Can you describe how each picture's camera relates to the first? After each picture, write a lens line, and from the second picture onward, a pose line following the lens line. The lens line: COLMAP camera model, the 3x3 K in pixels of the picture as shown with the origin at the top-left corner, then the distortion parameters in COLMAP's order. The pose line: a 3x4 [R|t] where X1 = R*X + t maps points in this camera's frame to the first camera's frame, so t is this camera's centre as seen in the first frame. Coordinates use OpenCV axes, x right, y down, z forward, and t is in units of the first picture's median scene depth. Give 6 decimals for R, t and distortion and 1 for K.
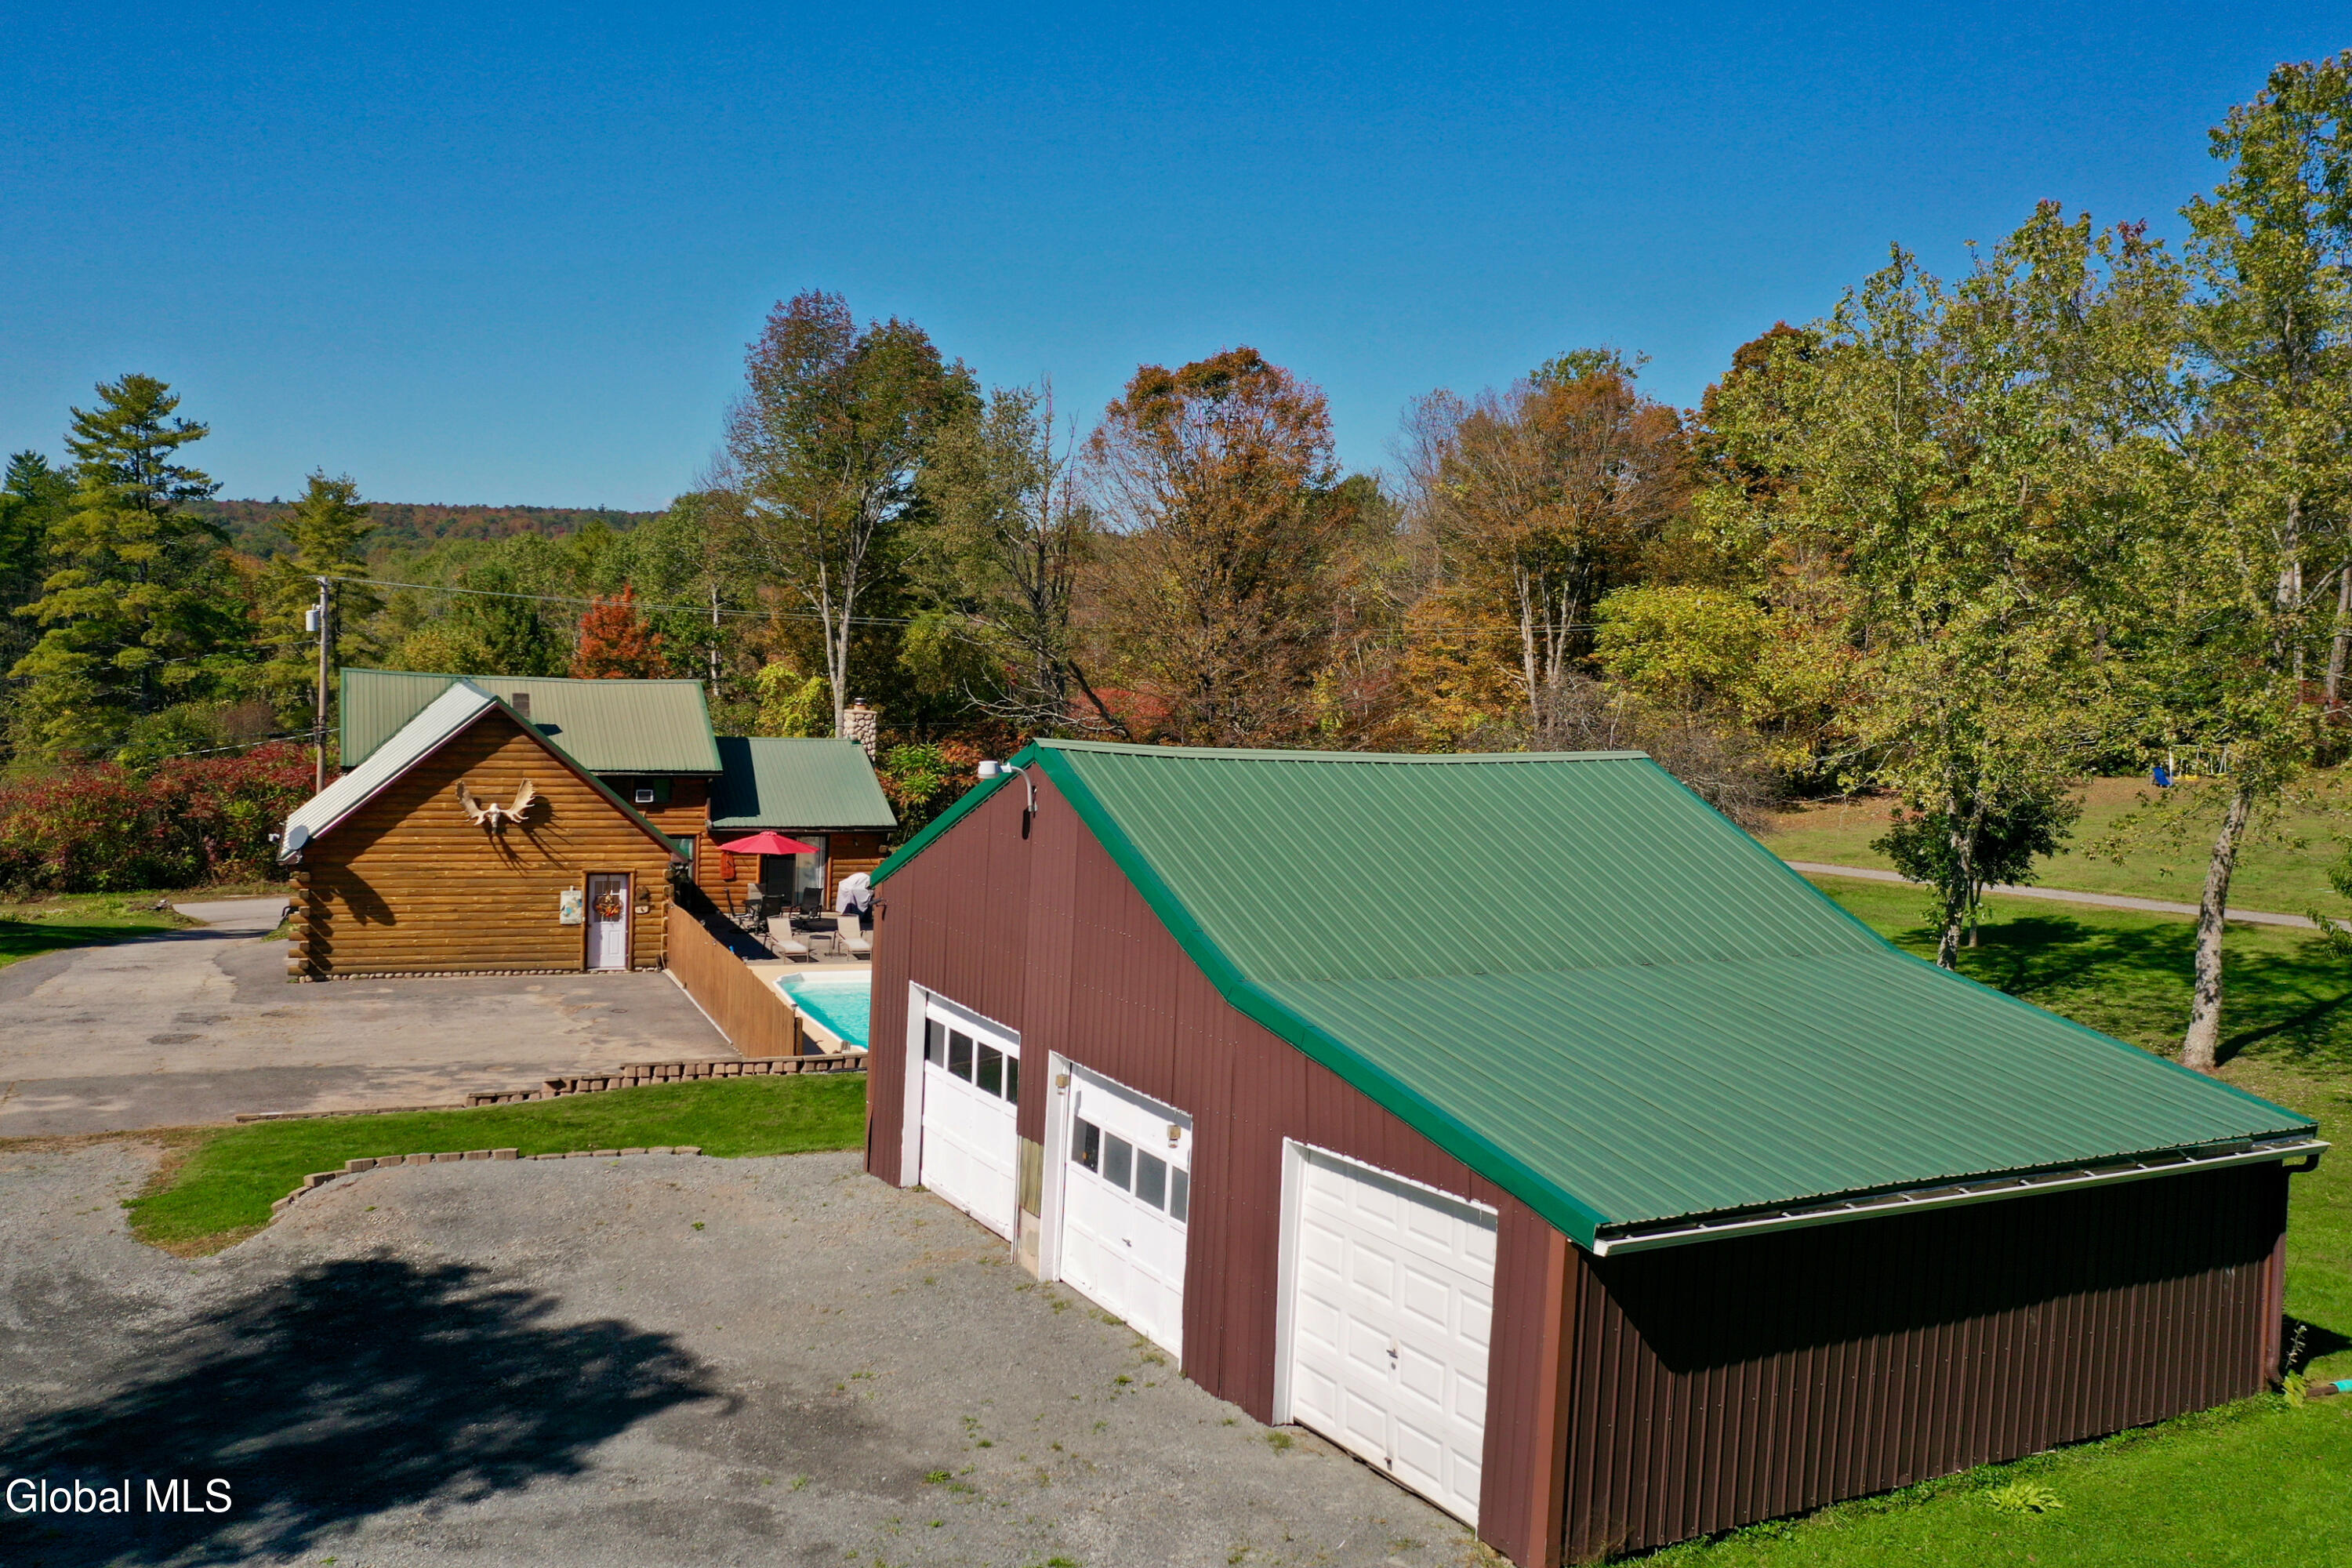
lens RADIAL K [[1962.2, 0, 1170.3], [0, 1962.2, 784.8], [0, 0, 1]] dist [-0.000591, 0.001671]
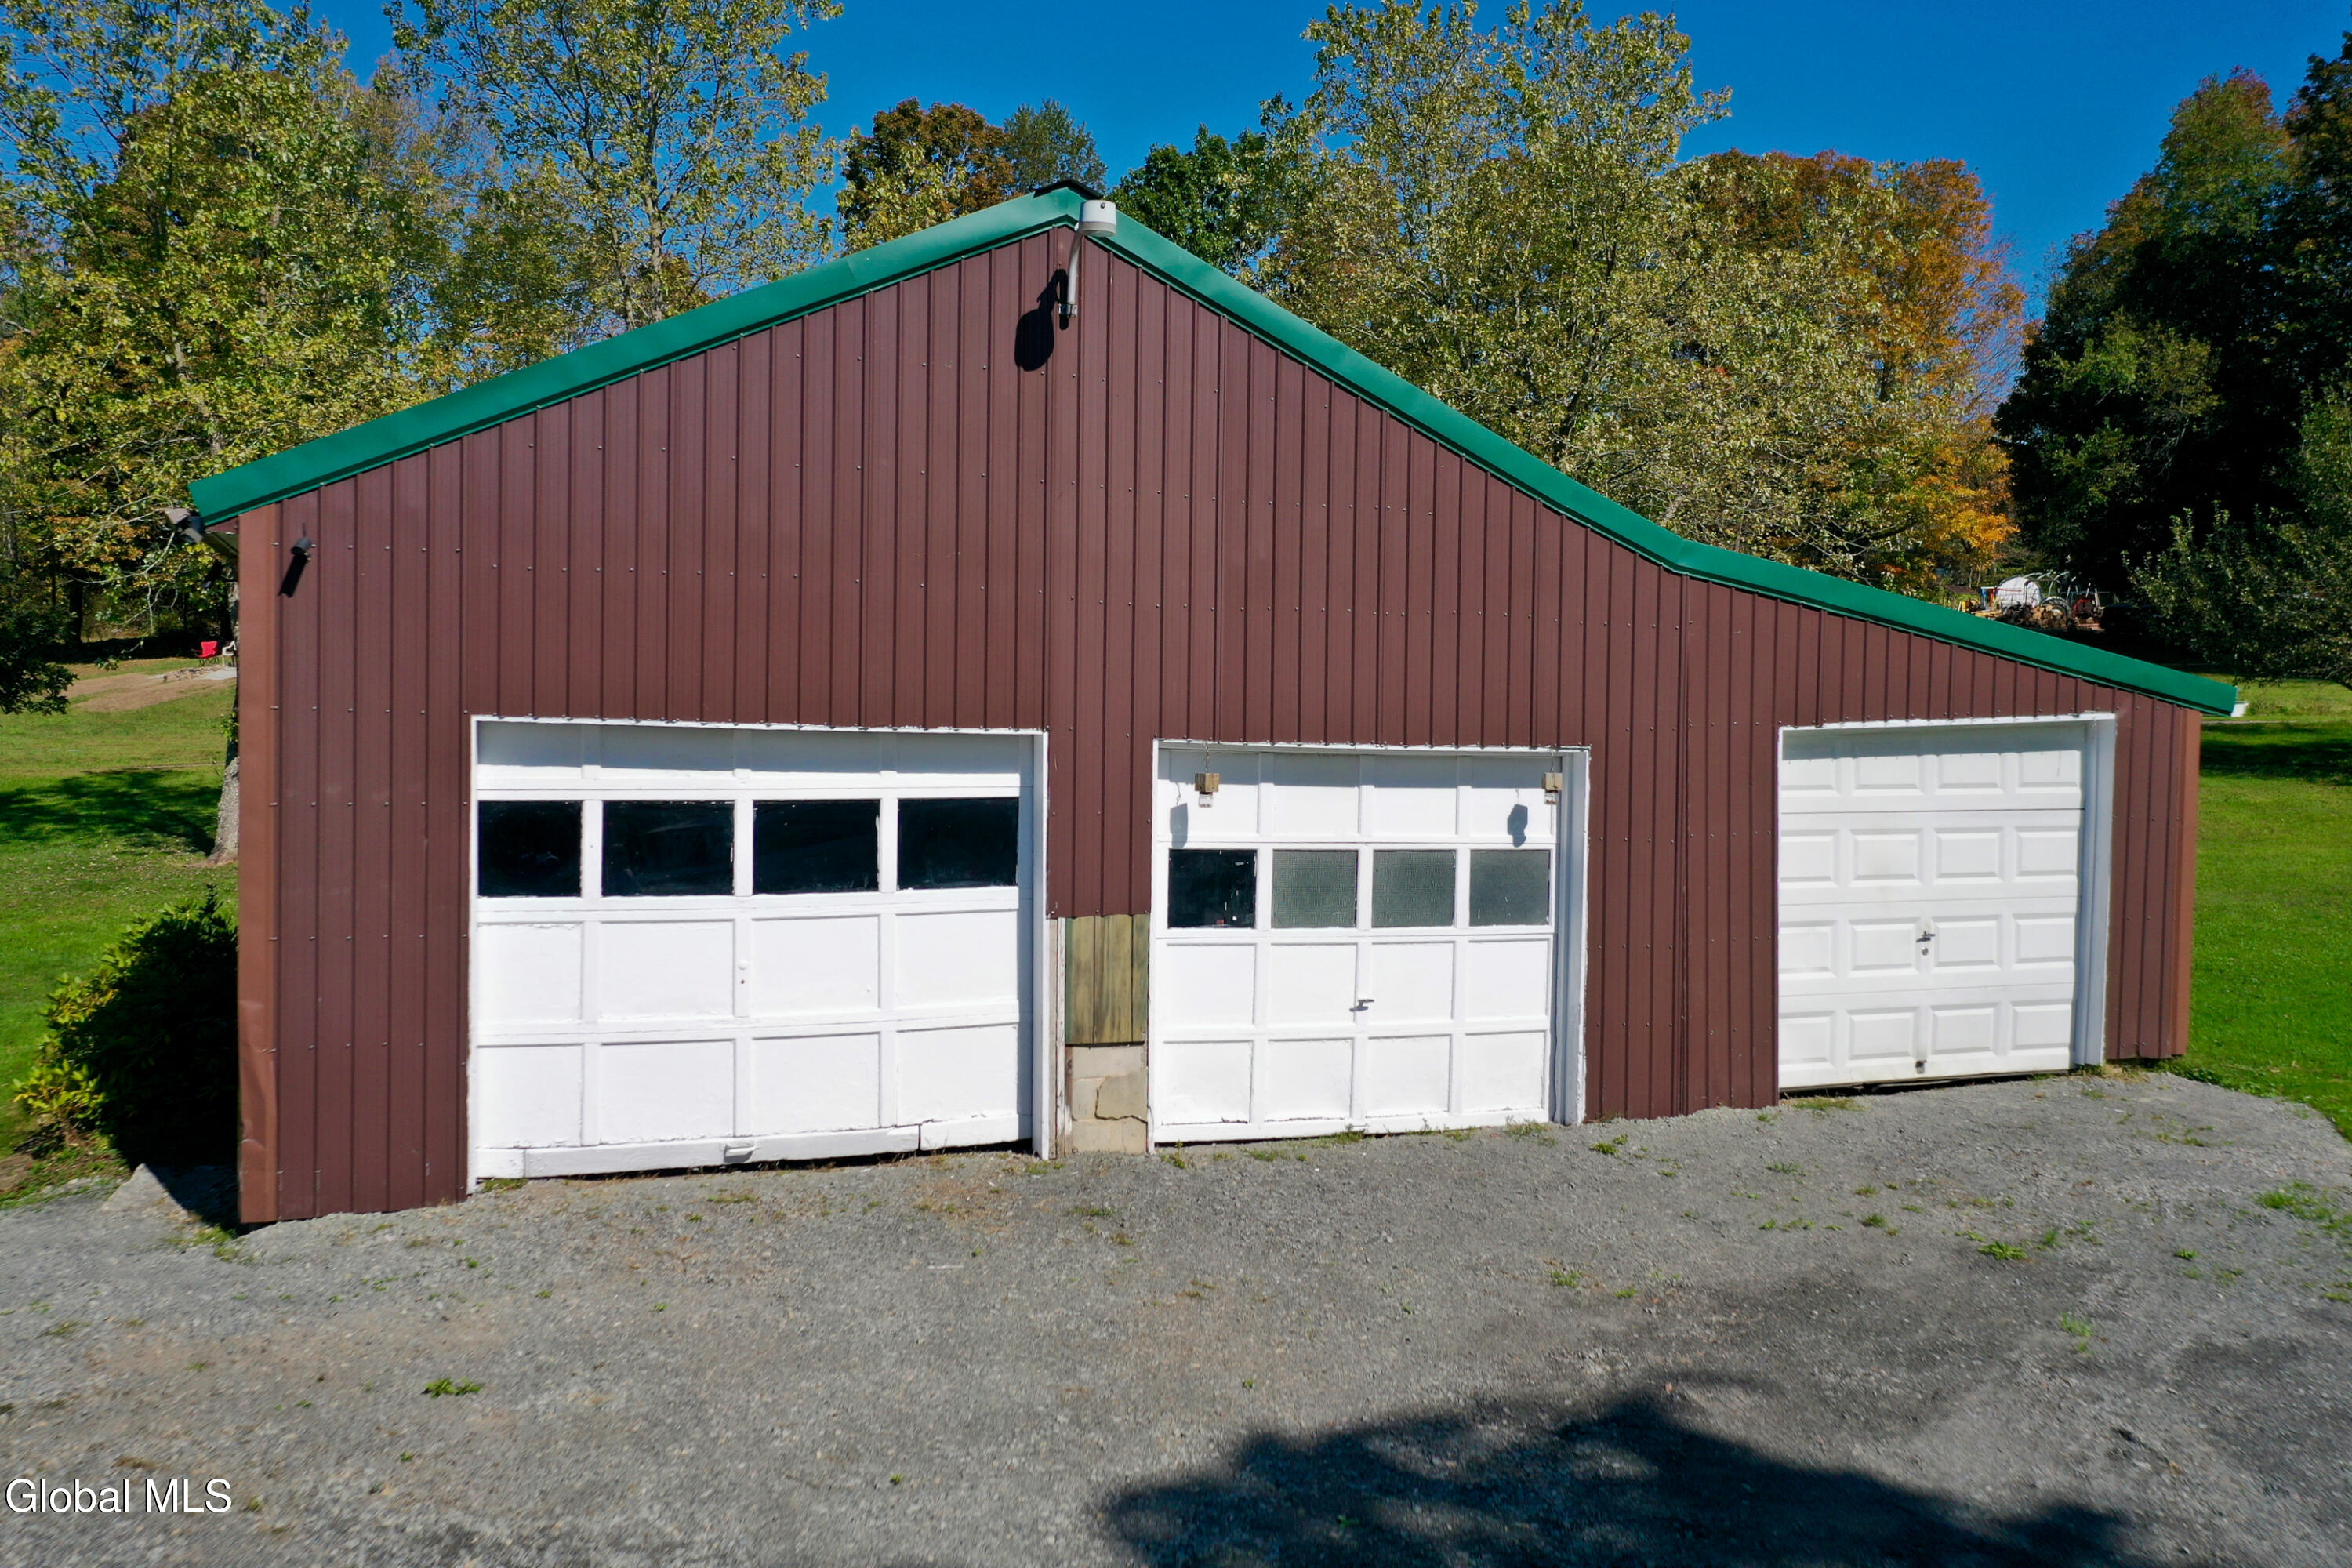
lens RADIAL K [[1962.2, 0, 1171.0], [0, 1962.2, 776.5], [0, 0, 1]] dist [-0.000591, 0.001671]
pose [[0.205044, -0.070162, 0.976235, -0.695835], [0.062987, 0.996306, 0.058375, 0.128408], [-0.976724, 0.049521, 0.208705, 0.995395]]
